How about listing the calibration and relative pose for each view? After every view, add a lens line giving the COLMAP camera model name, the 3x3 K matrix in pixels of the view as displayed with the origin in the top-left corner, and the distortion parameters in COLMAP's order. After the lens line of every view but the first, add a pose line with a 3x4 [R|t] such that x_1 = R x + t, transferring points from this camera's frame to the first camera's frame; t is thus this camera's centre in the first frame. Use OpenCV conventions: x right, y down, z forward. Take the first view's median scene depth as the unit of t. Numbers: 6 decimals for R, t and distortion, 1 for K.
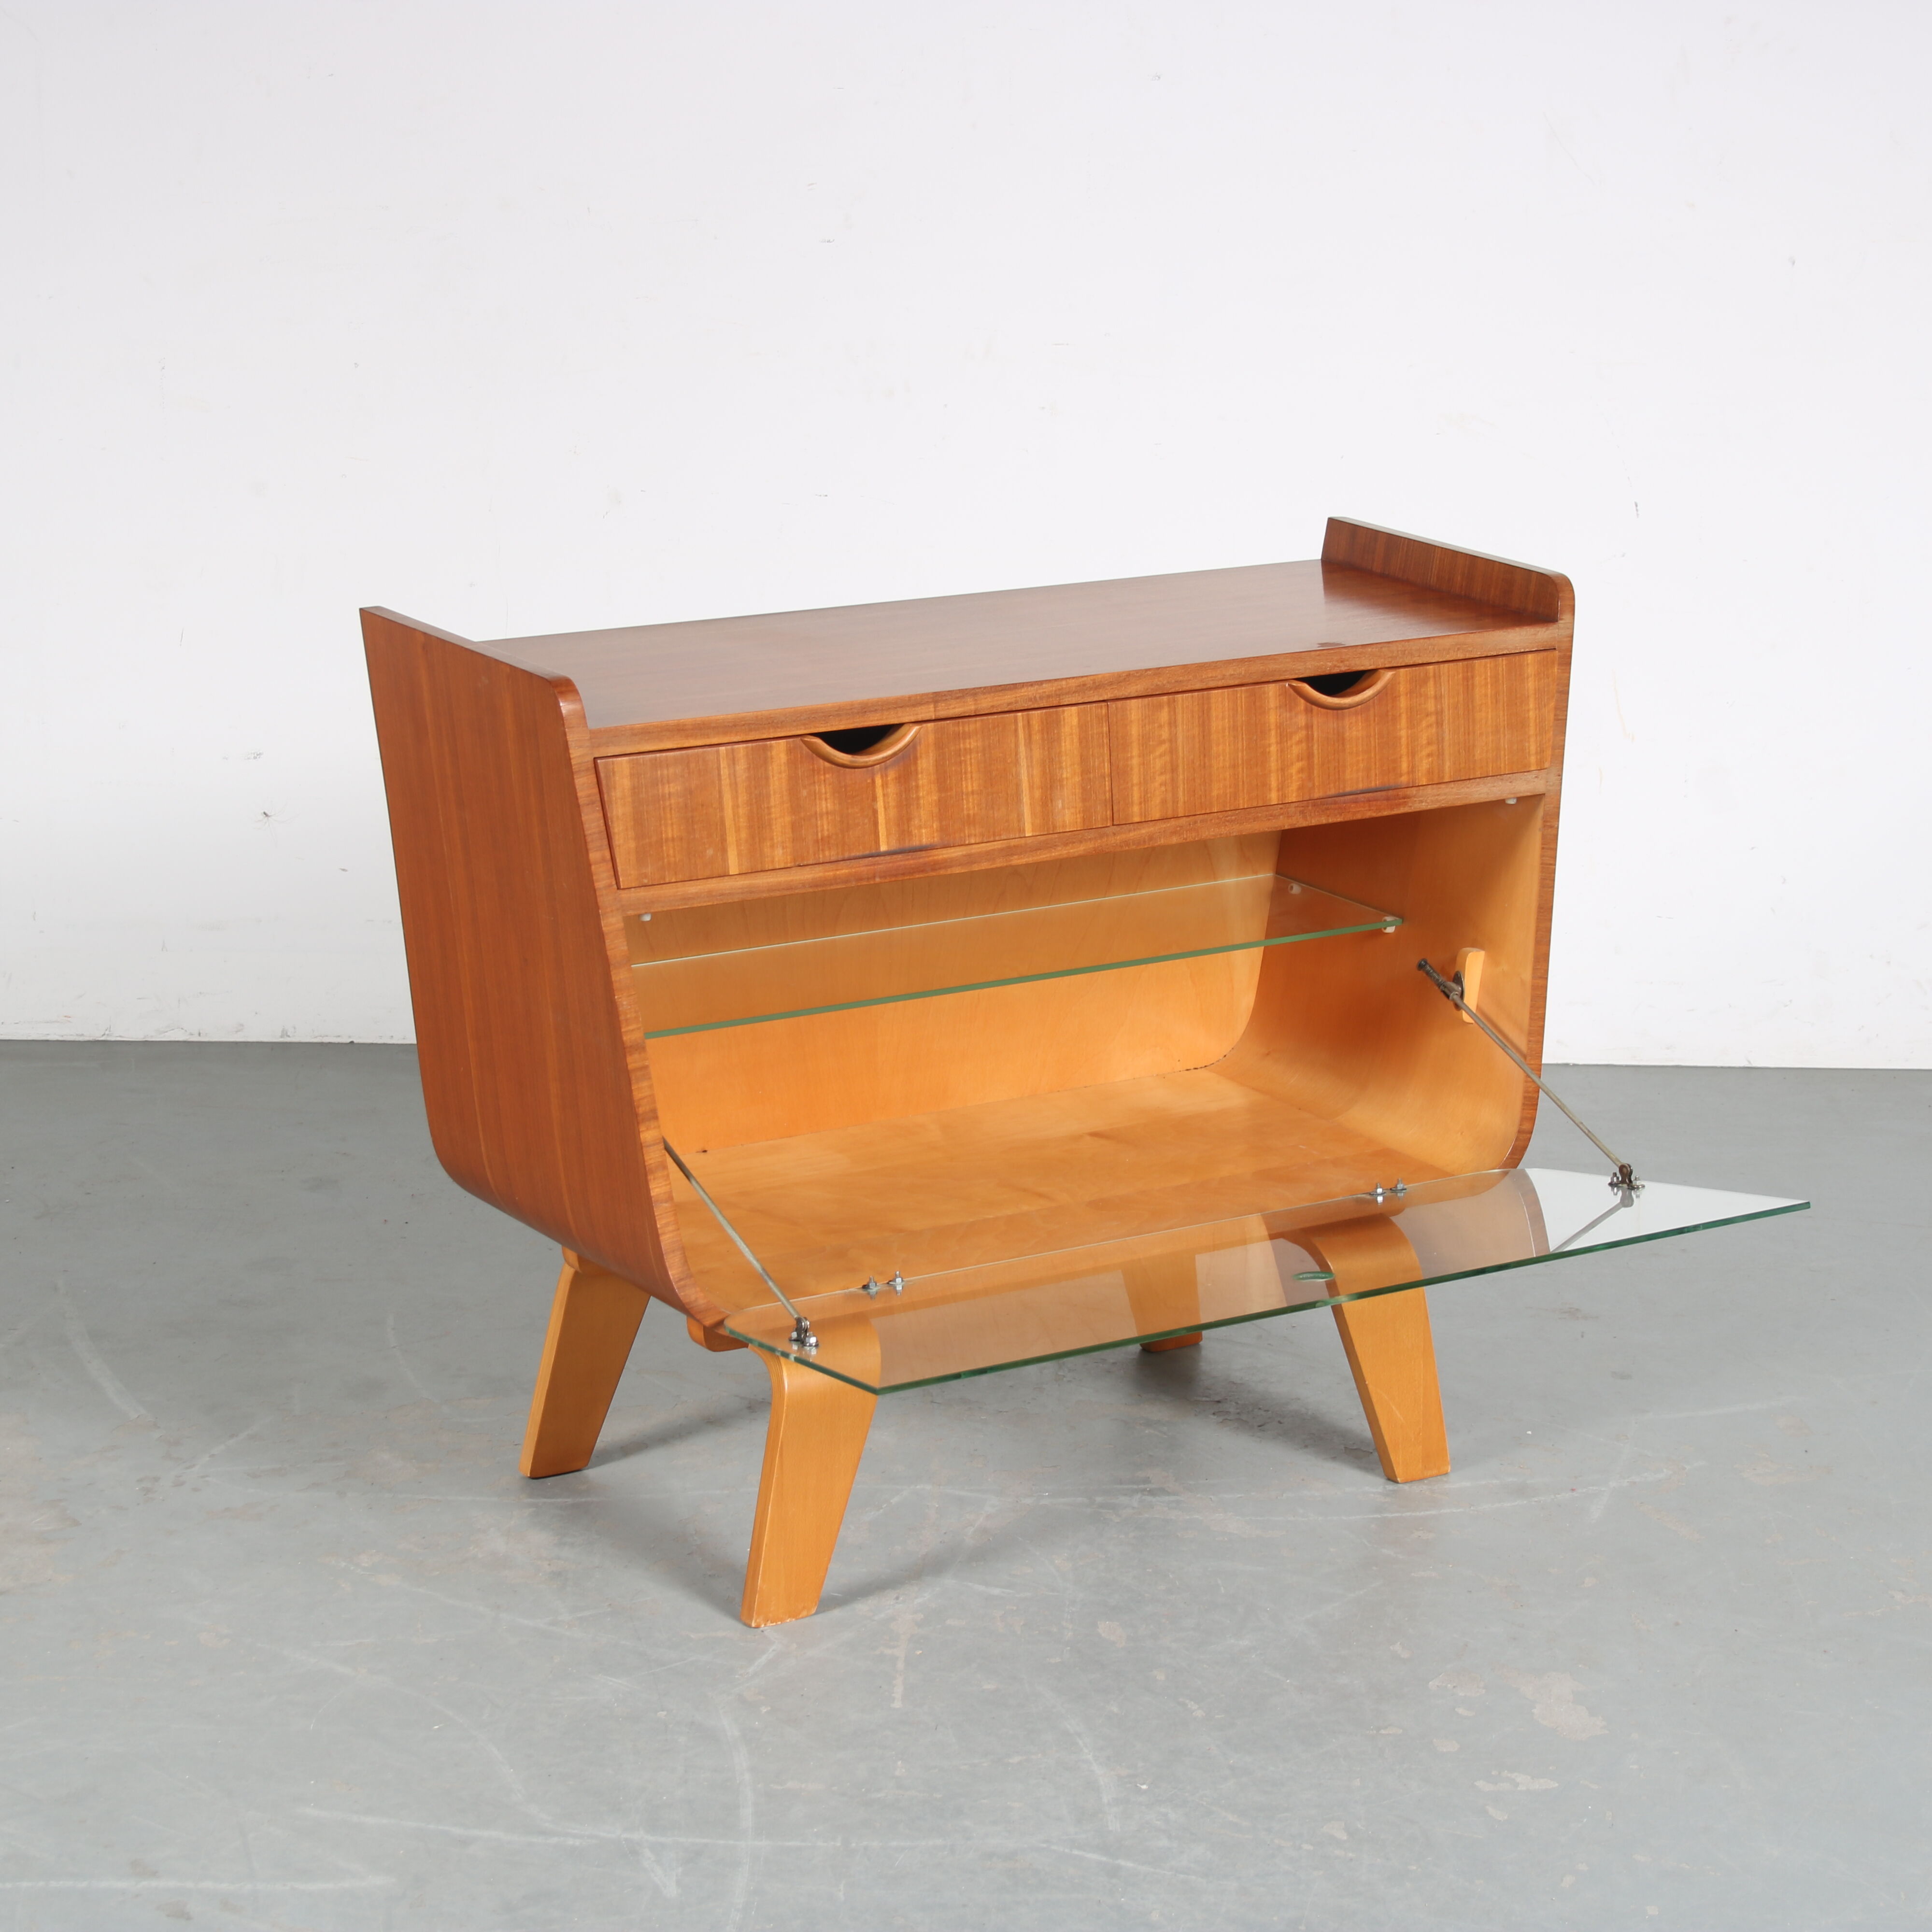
lens RADIAL K [[3597.5, 0, 969.3], [0, 3597.5, 1042.4], [0, 0, 1]] dist [-0.080023, 0.008406]
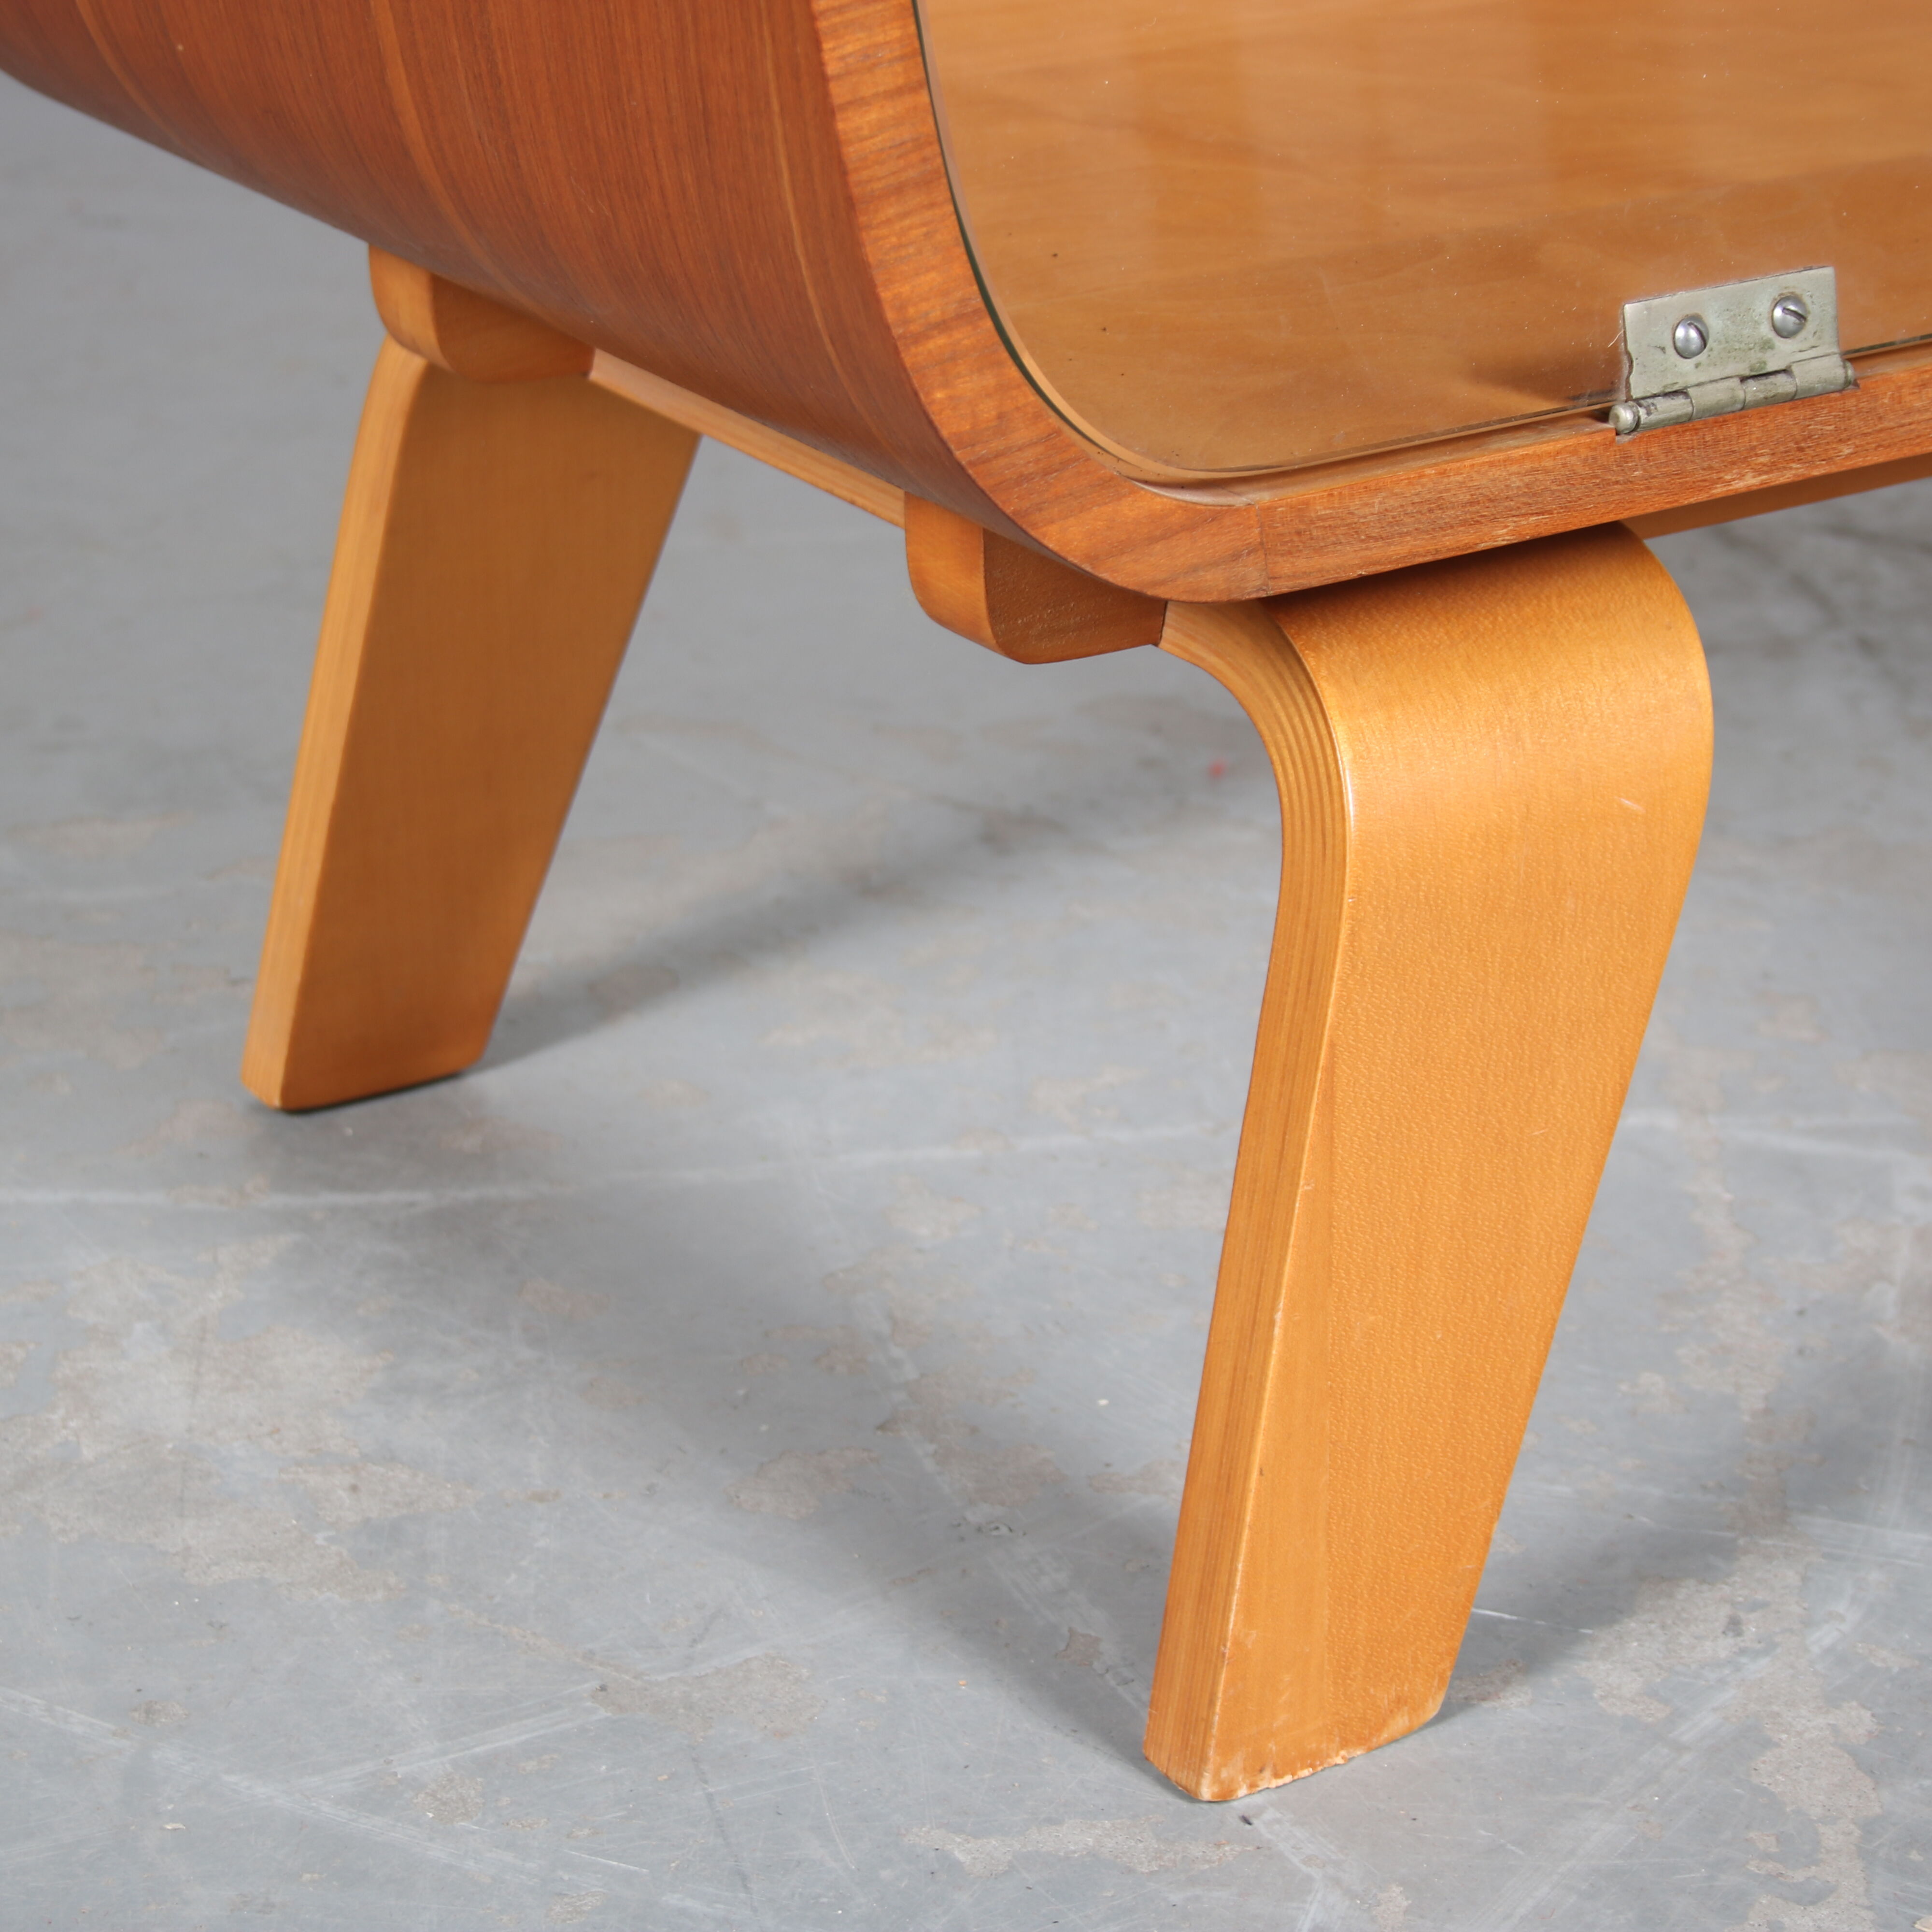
lens RADIAL K [[5006.9, 0, 1018.1], [0, 5006.9, 963.6], [0, 0, 1]] dist [-0.020352, 0.438893]
pose [[0.999834, -0.012849, 0.012930, -0.073190], [0.010799, 0.988965, 0.147755, 0.054812], [-0.014686, -0.147591, 0.988939, 0.646084]]
